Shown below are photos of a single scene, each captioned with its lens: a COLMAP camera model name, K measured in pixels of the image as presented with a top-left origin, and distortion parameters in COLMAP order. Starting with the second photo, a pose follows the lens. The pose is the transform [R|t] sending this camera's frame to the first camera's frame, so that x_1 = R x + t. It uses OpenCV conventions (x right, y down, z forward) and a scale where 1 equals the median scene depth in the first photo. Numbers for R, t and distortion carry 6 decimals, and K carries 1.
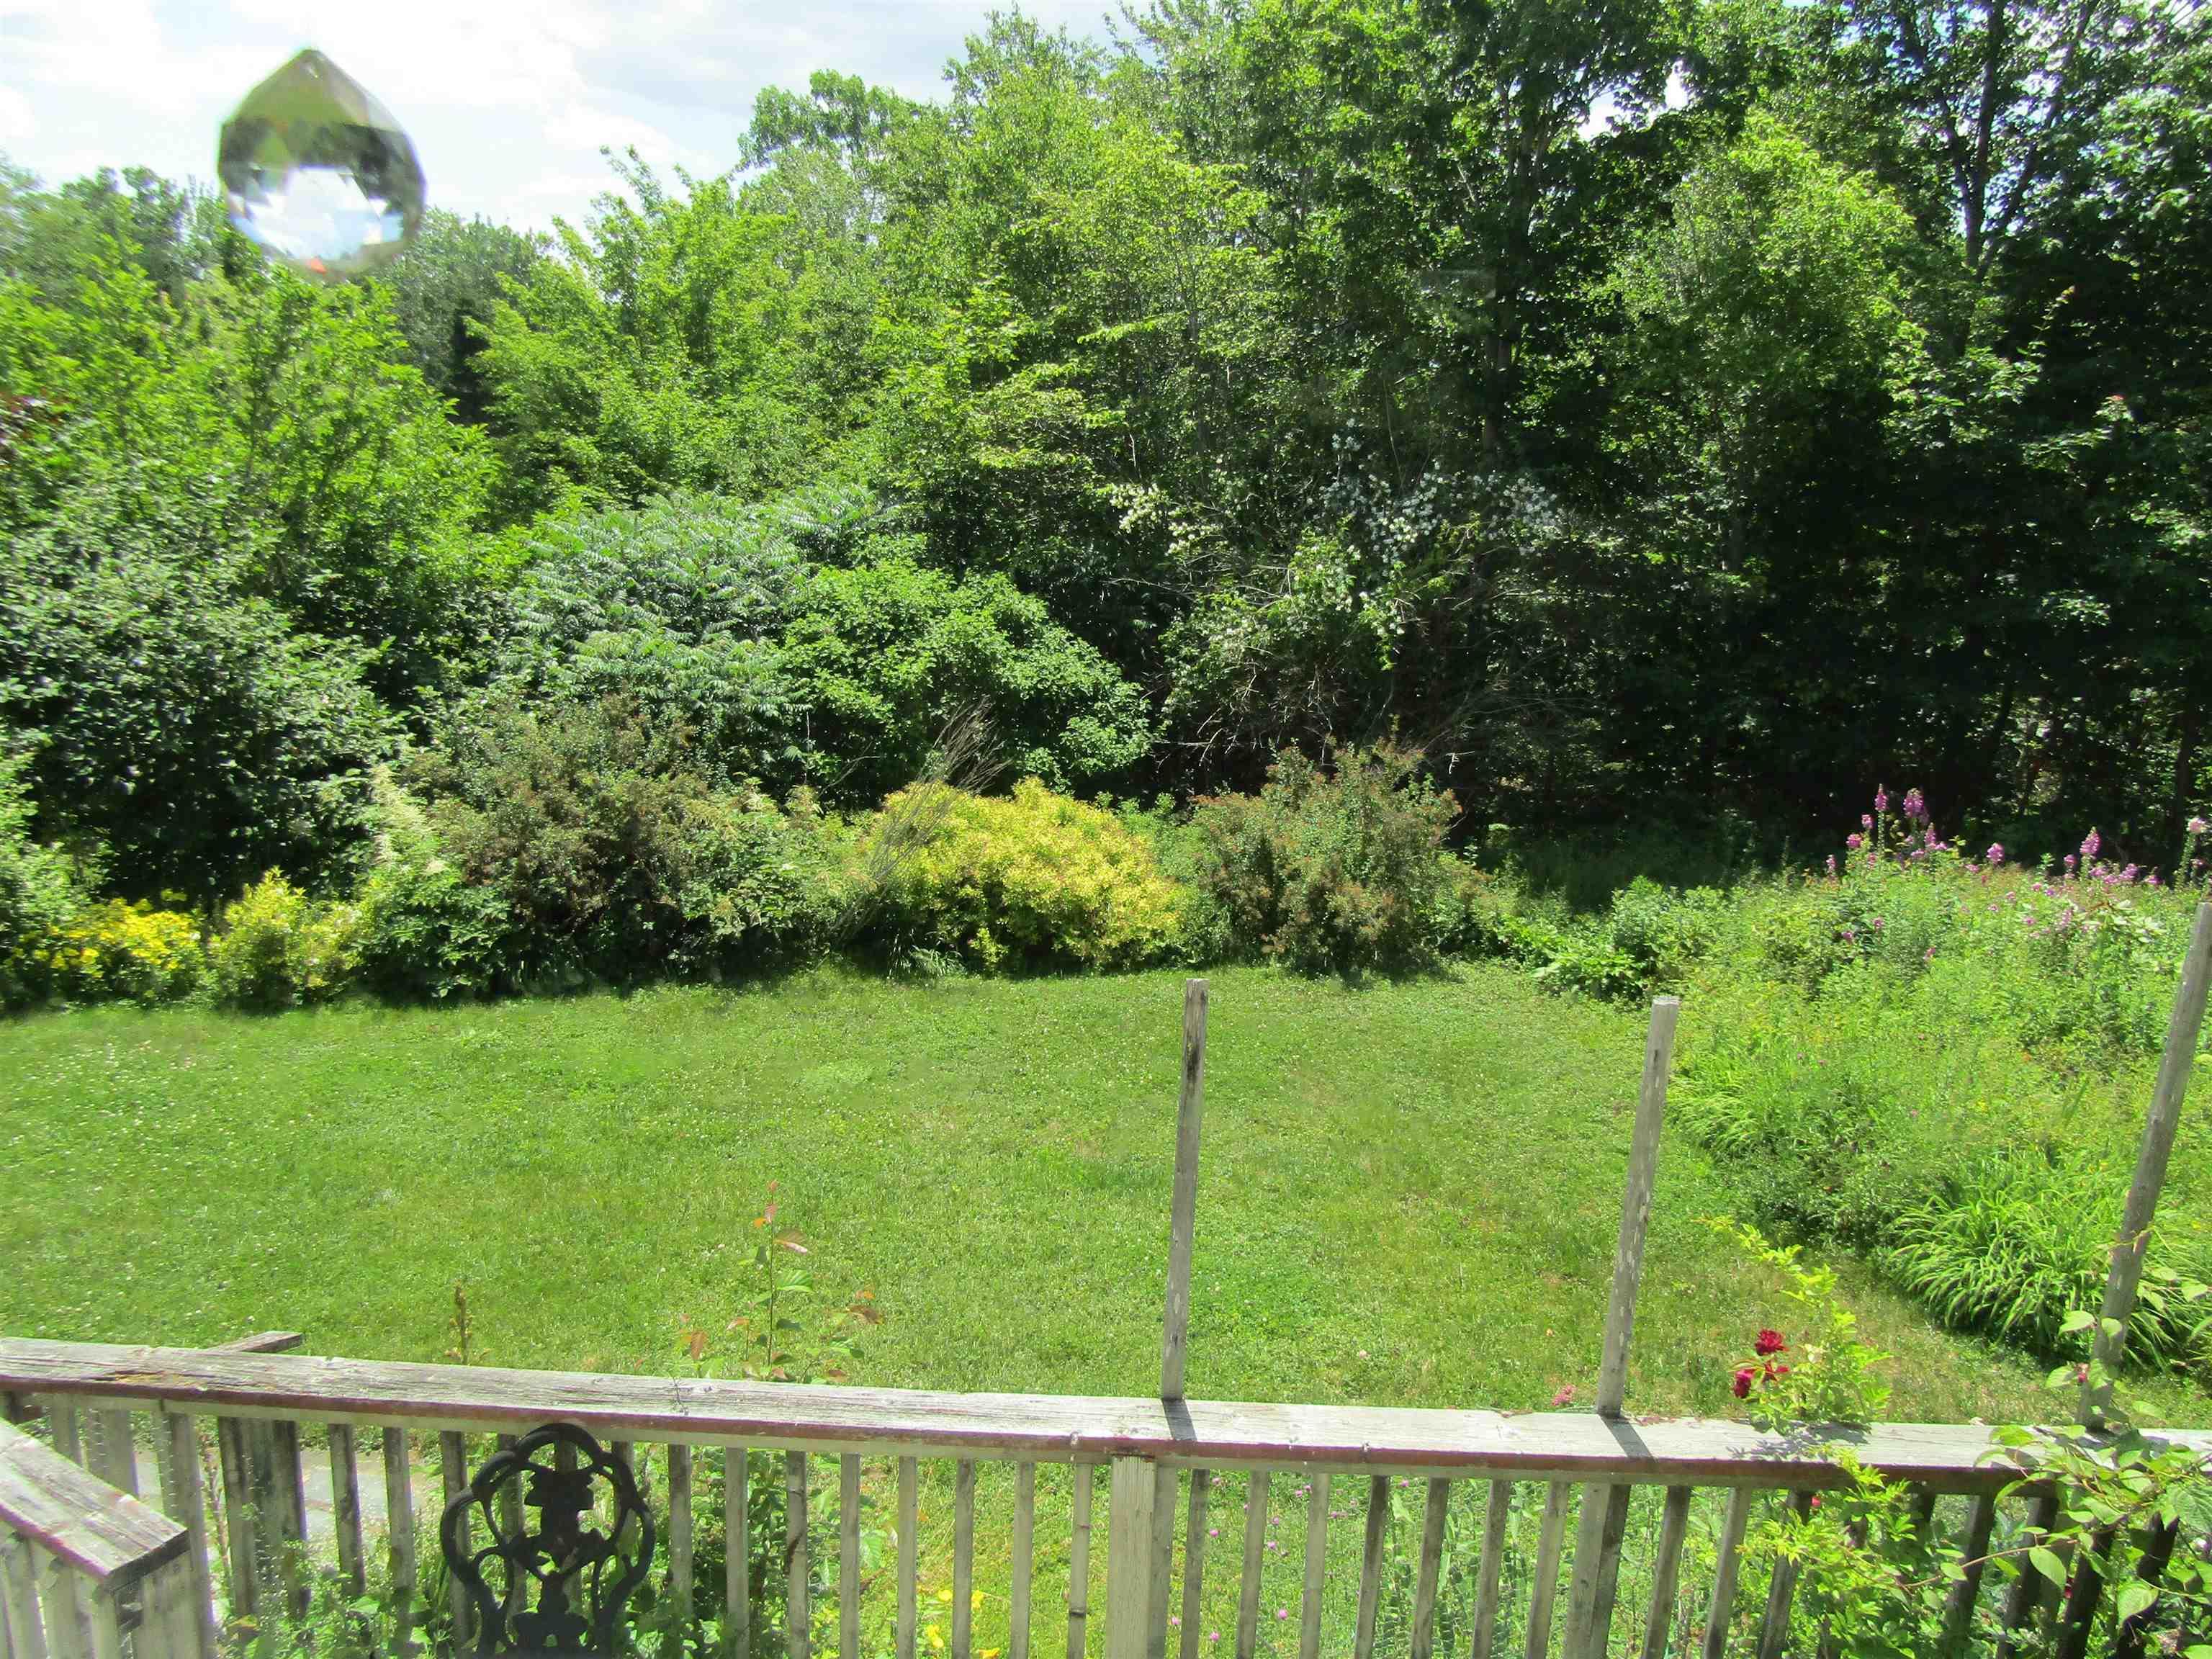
lens RADIAL K [[1573.5, 0, 1110.7], [0, 1573.5, 831.5], [0, 0, 1]] dist [-0.015494, 0.002579]
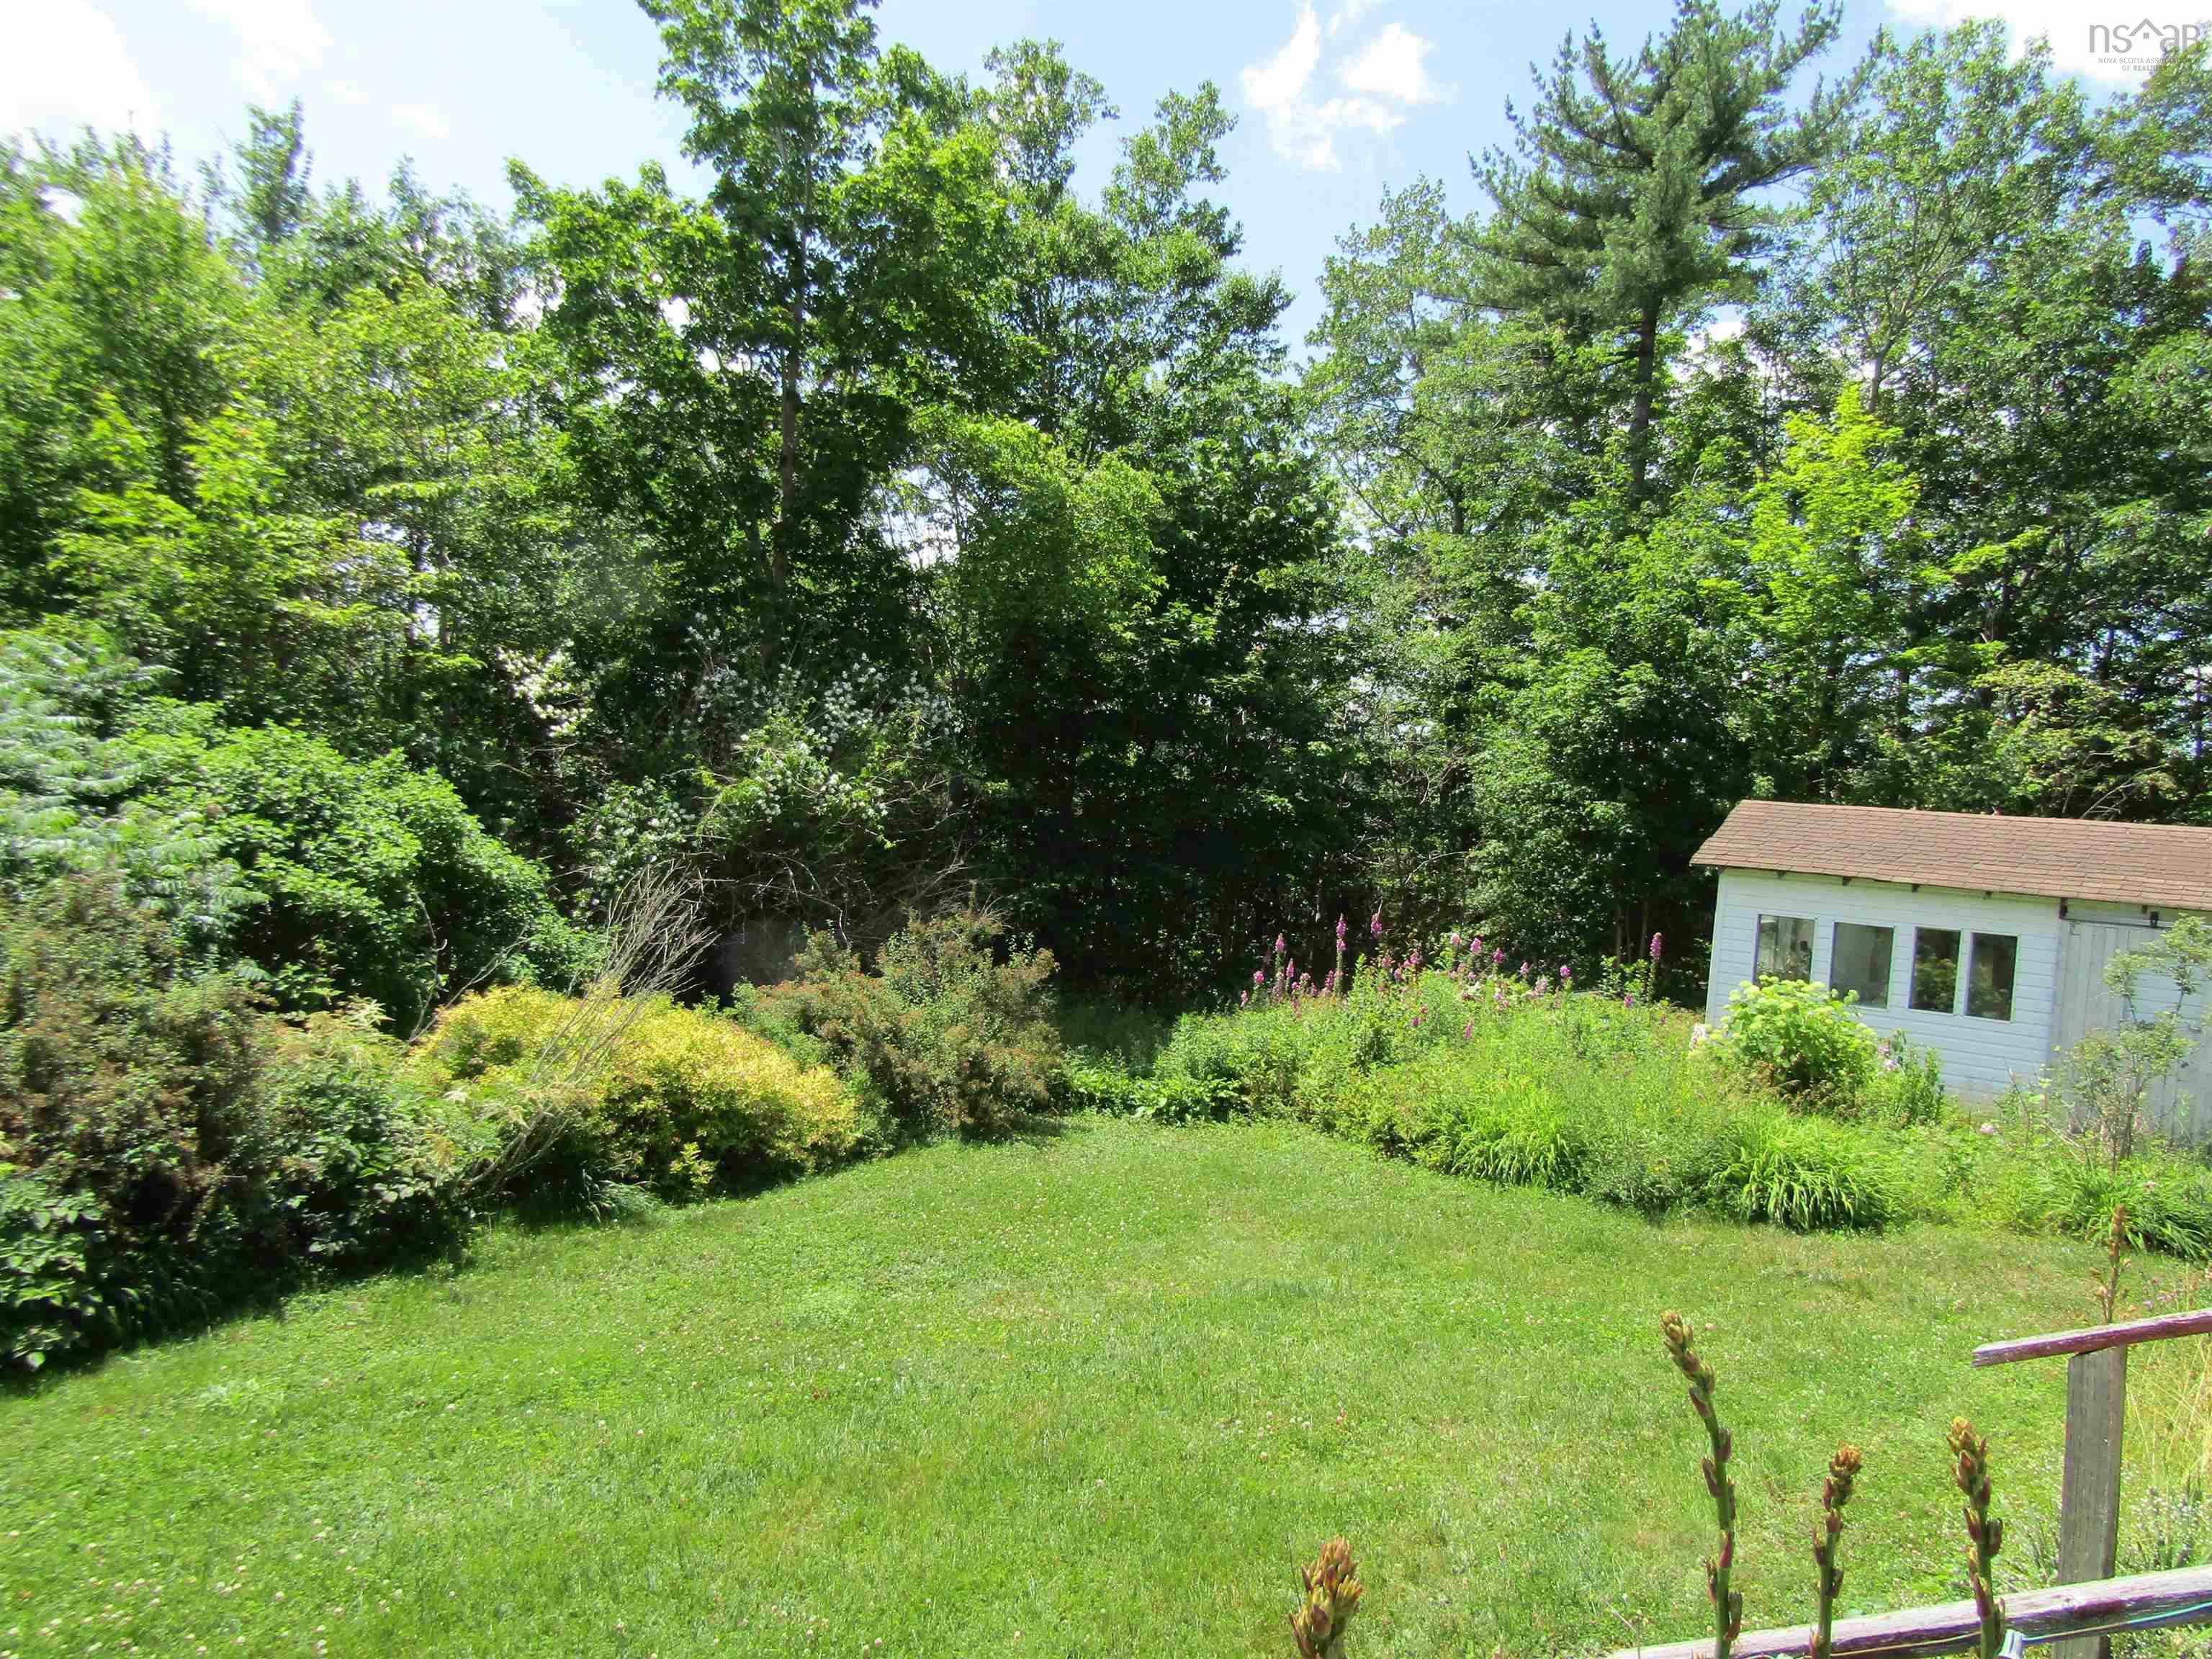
lens RADIAL K [[1574.4, 0, 1112.2], [0, 1574.4, 835.7], [0, 0, 1]] dist [-0.006075, 0.001468]
pose [[0.671531, -0.000232, 0.740976, -0.478413], [0.141880, 0.981537, -0.128275, 0.036876], [-0.727266, 0.191270, 0.659166, 0.254727]]
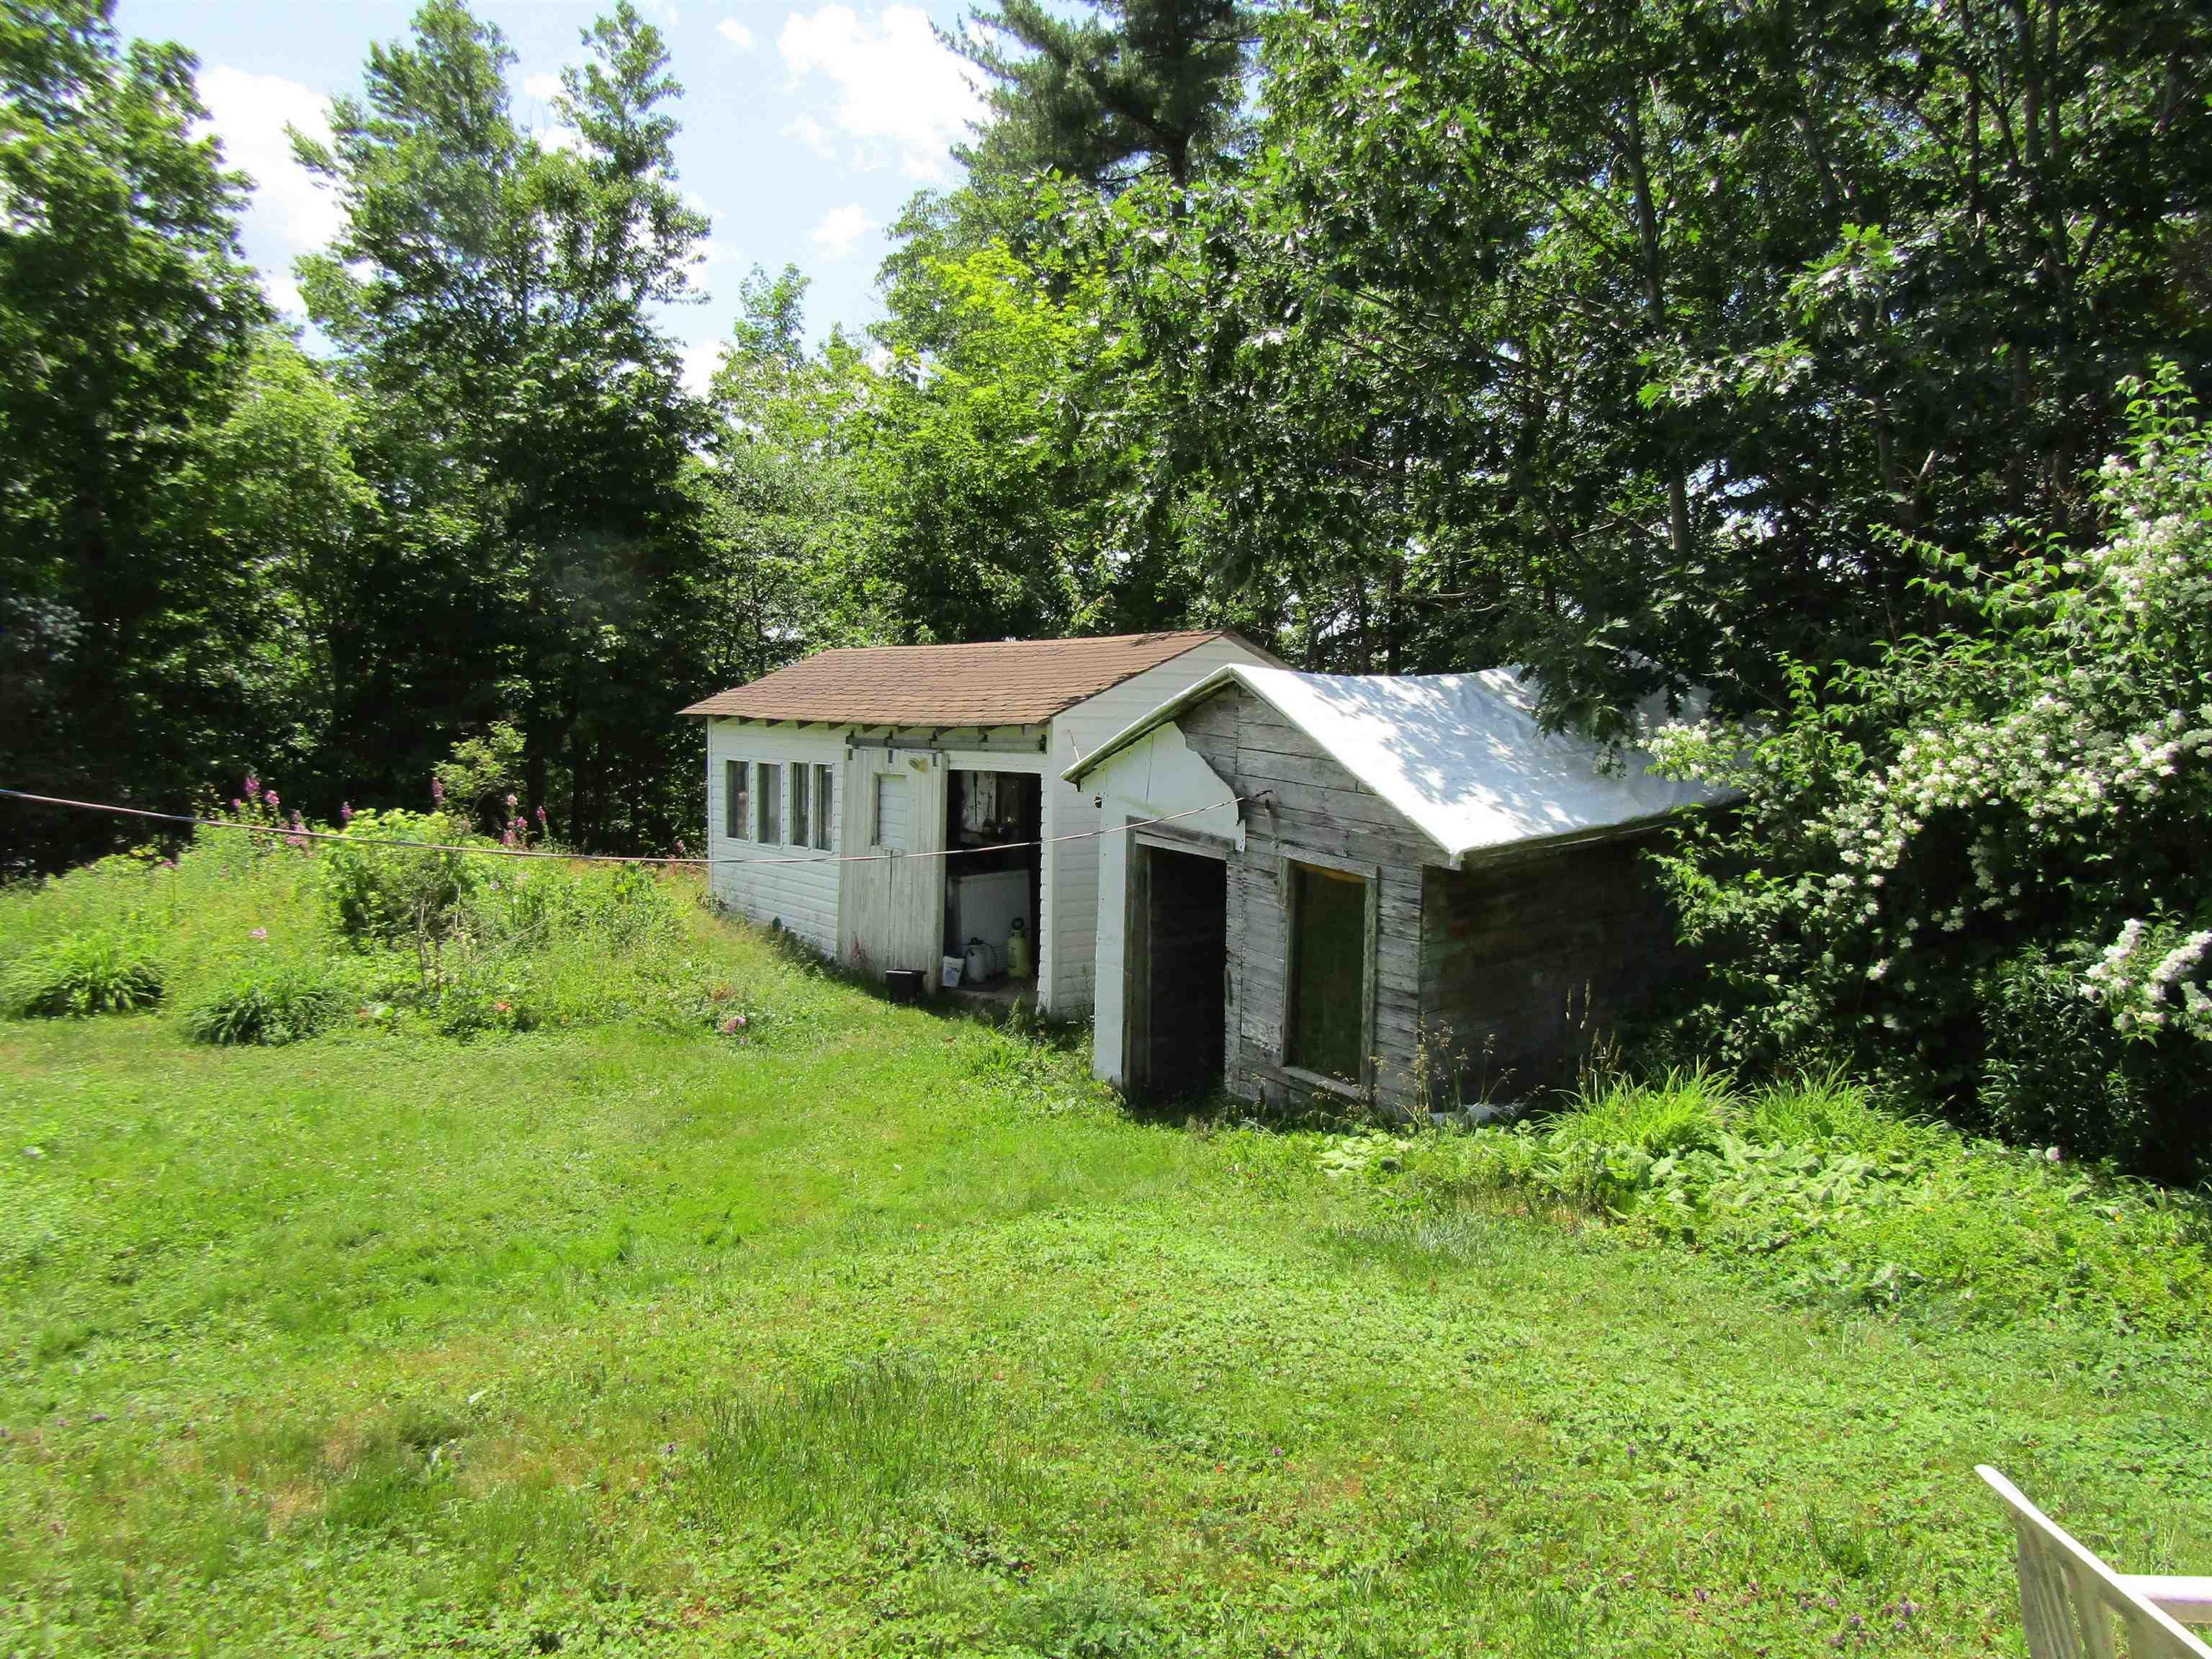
lens RADIAL K [[1574.4, 0, 1112.2], [0, 1574.4, 835.7], [0, 0, 1]] dist [-0.006075, 0.001468]
pose [[0.843895, -0.069551, 0.531982, 0.338585], [0.155668, 0.980648, -0.118730, 0.261018], [-0.513429, 0.183009, 0.838390, -0.470097]]
